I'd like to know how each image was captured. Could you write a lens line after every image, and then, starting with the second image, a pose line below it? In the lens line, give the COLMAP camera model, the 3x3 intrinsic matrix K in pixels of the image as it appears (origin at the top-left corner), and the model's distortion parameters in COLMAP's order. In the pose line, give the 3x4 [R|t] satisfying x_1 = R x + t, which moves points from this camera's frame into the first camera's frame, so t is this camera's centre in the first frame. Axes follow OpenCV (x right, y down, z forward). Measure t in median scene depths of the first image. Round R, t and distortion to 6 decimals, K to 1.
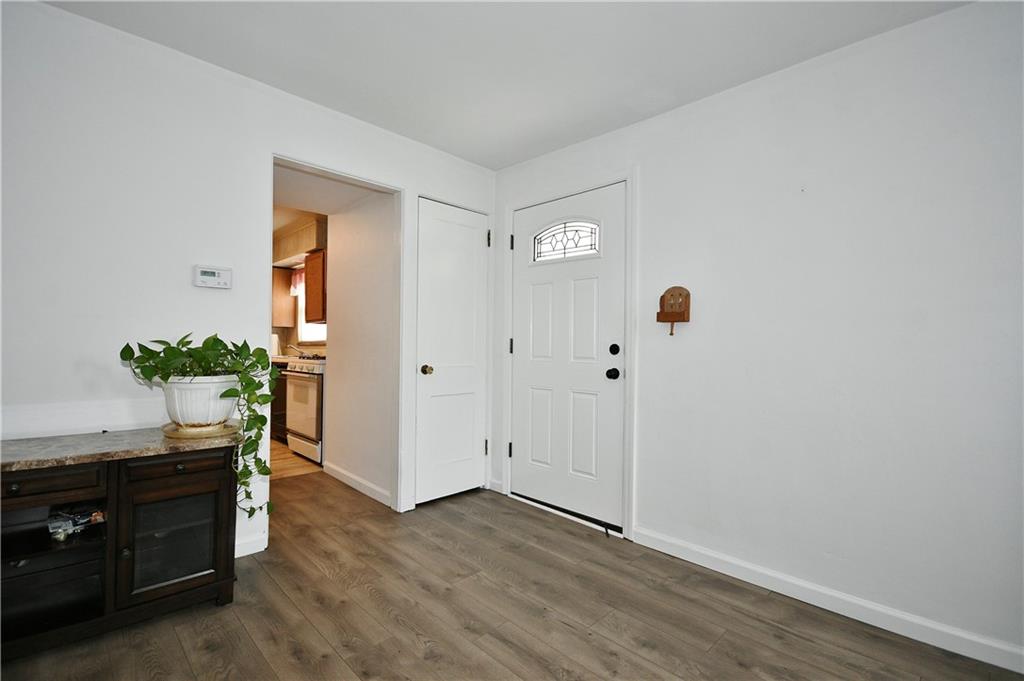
lens RADIAL K [[464.1, 0, 502.1], [0, 464.1, 340.3], [0, 0, 1]] dist [-0.000130, -0.000737]
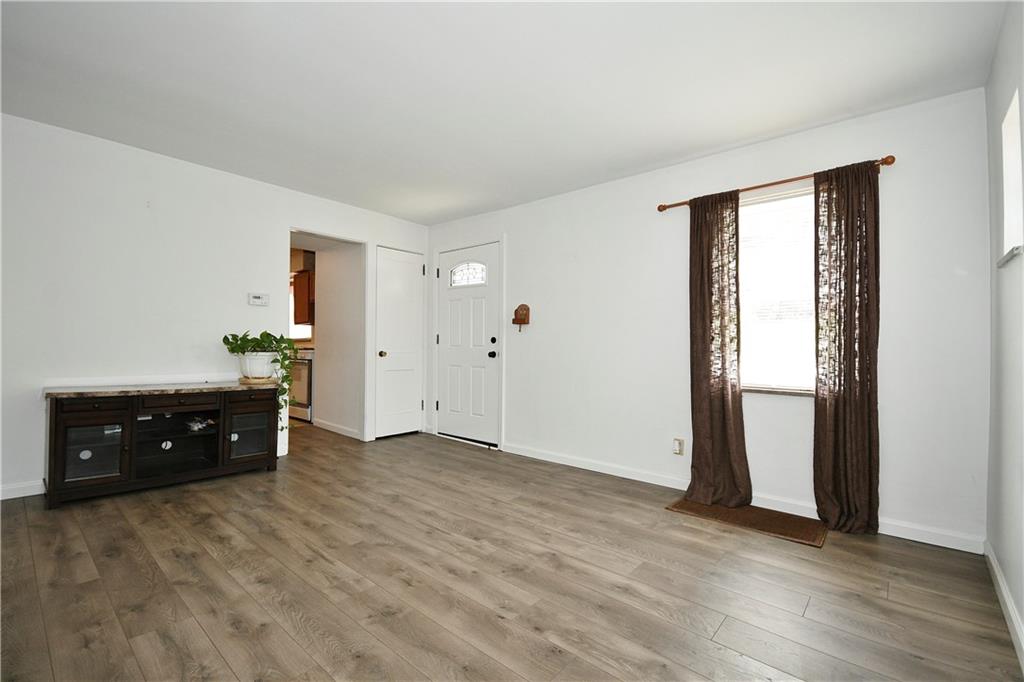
lens RADIAL K [[445.1, 0, 496.0], [0, 445.1, 340.9], [0, 0, 1]] dist [0.000575, -0.001447]
pose [[0.997914, -0.002327, 0.064508, 0.146592], [0.002307, 0.999997, 0.000382, 0.021699], [-0.064509, -0.000233, 0.997917, -0.630656]]
